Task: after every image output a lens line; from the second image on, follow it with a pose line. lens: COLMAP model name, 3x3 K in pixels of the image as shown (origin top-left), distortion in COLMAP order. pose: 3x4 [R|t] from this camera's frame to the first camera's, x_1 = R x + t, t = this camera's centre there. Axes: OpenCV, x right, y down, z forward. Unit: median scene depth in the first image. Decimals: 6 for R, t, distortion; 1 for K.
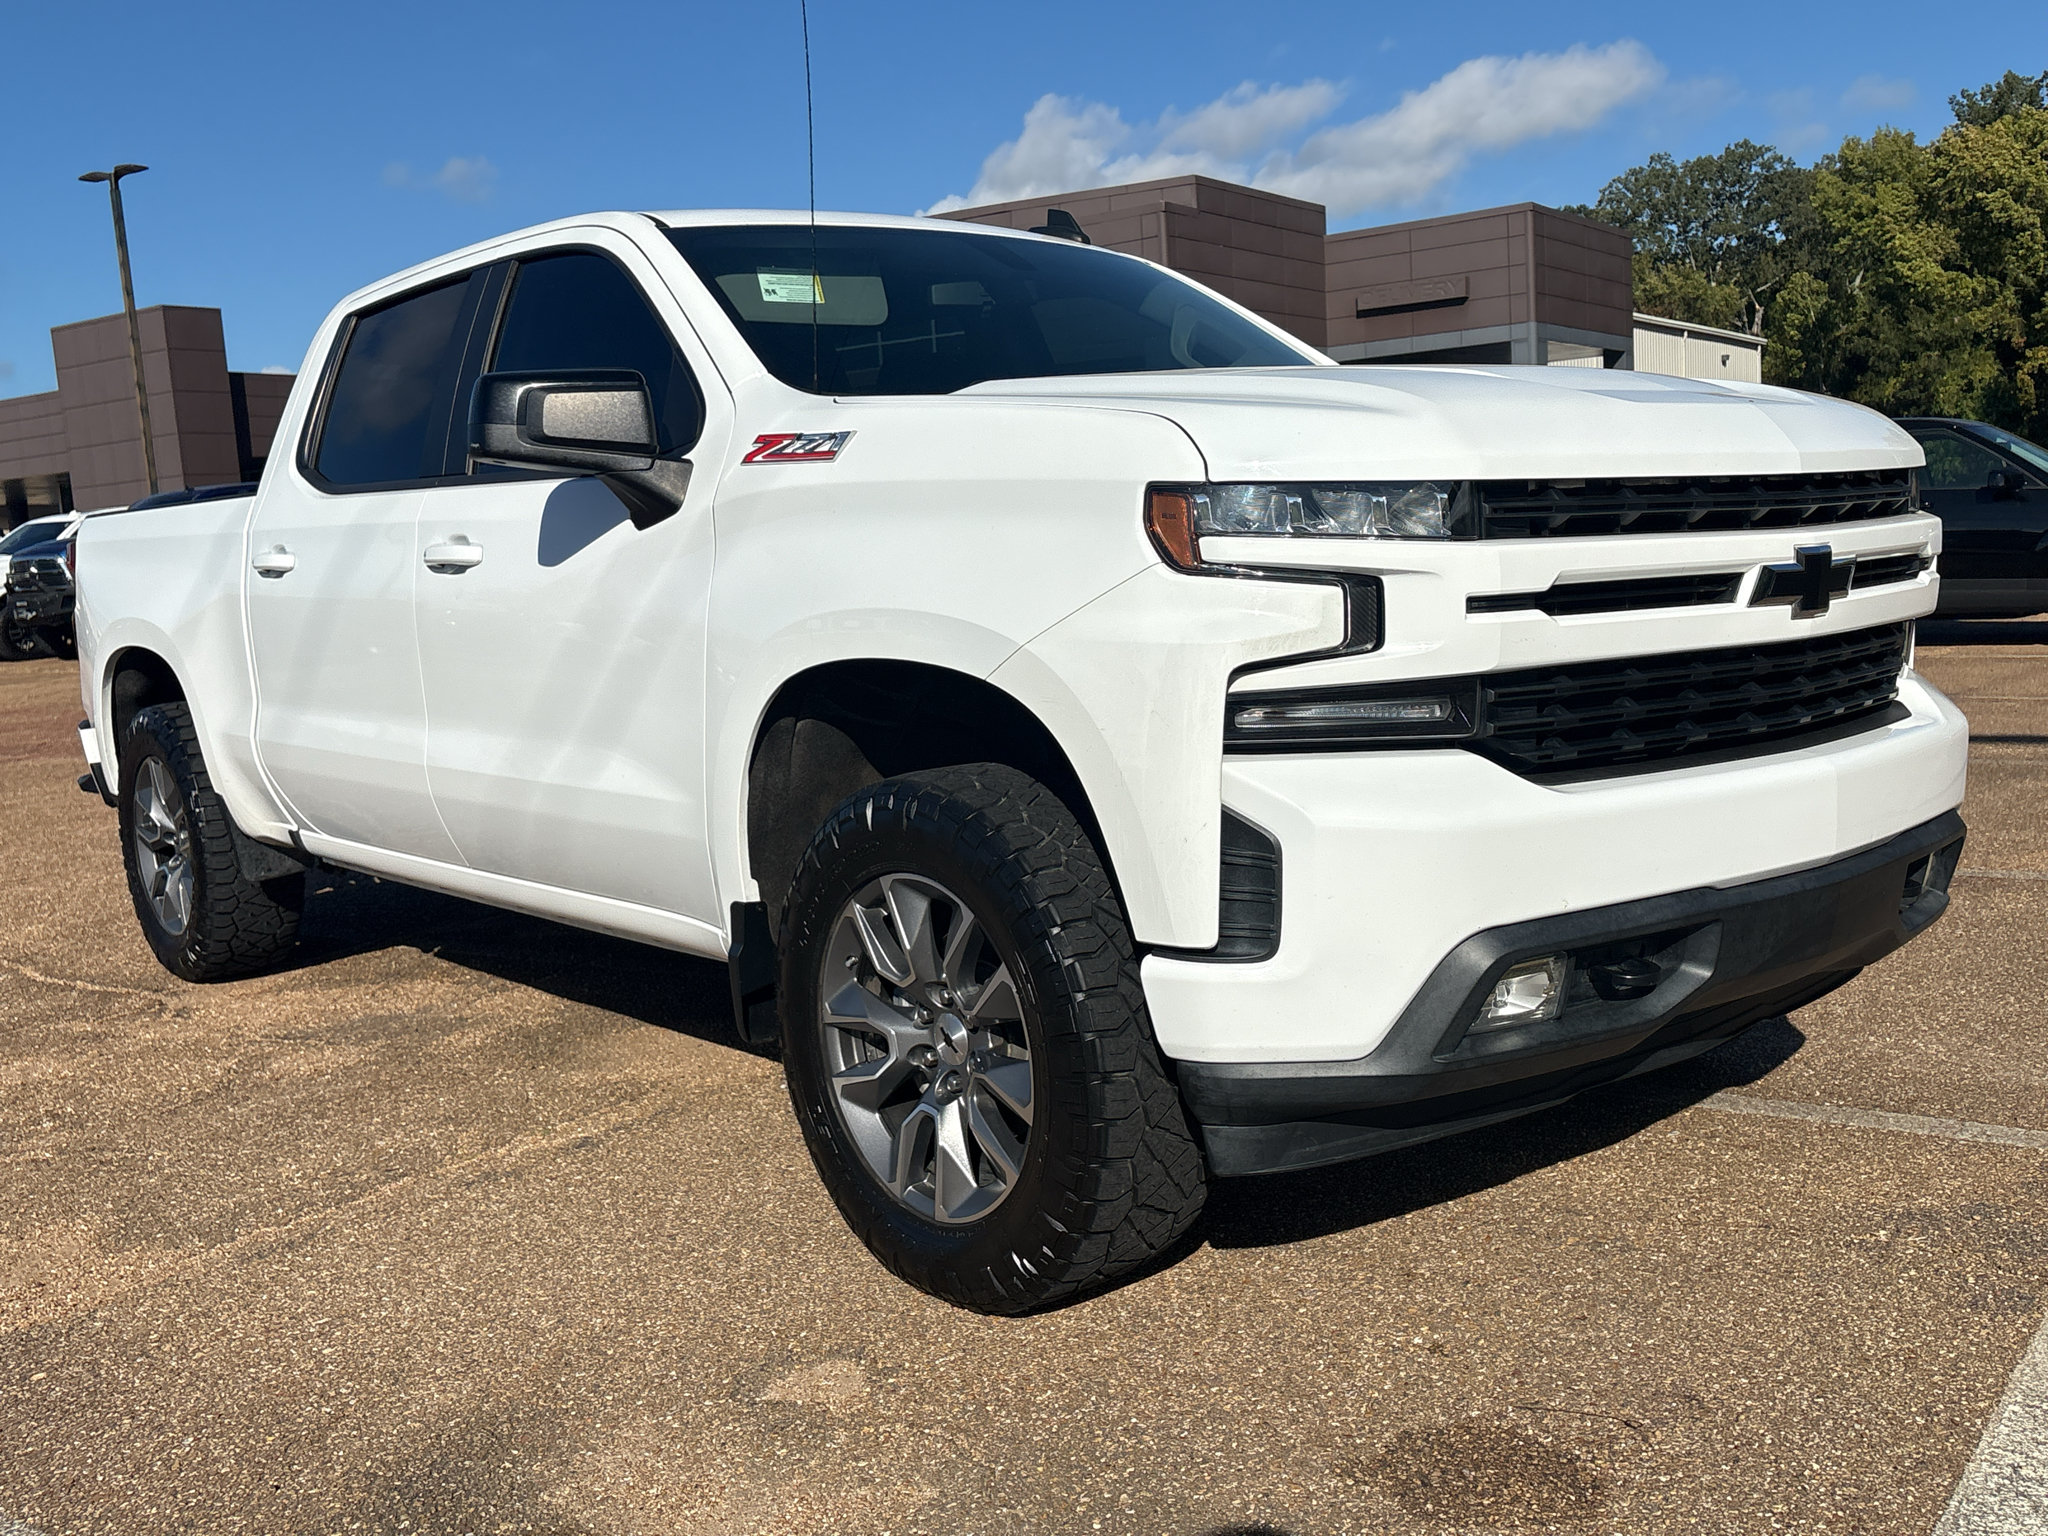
lens RADIAL K [[2061.6, 0, 999.5], [0, 2061.6, 773.7], [0, 0, 1]] dist [0.001677, 0.165889]
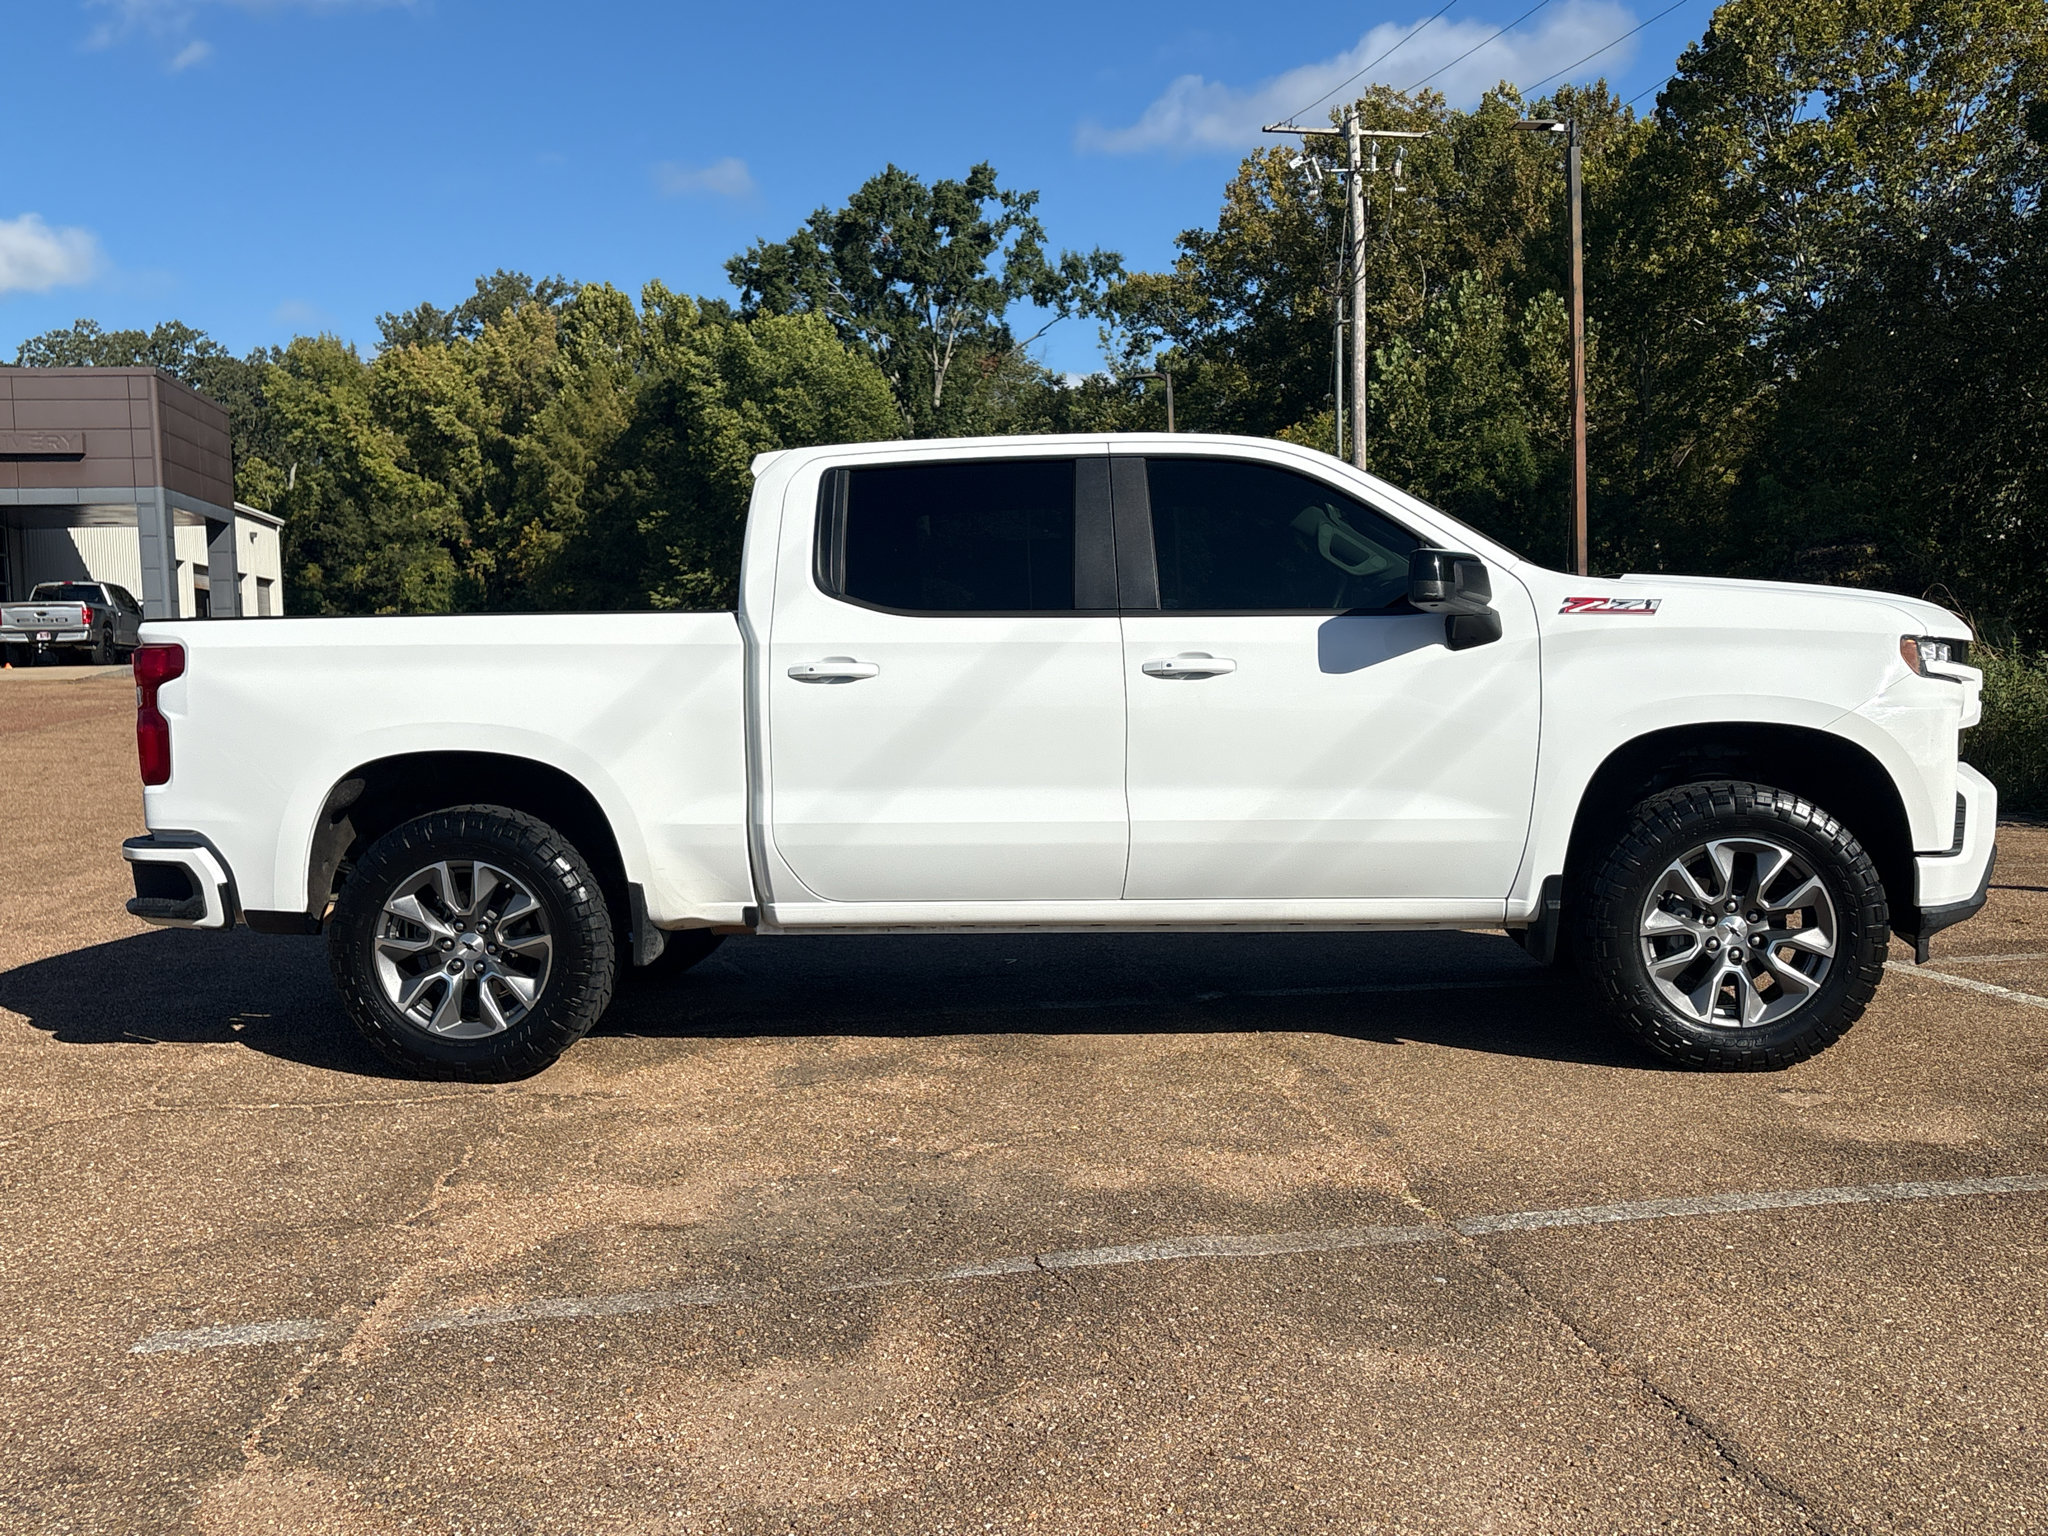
lens RADIAL K [[2112.1, 0, 1063.9], [0, 2112.1, 767.4], [0, 0, 1]] dist [0.003556, 0.001546]
pose [[0.692656, -0.005647, 0.721246, -0.103064], [0.070951, 0.995653, -0.060344, 0.003186], [-0.717770, 0.092971, 0.690046, 0.006645]]
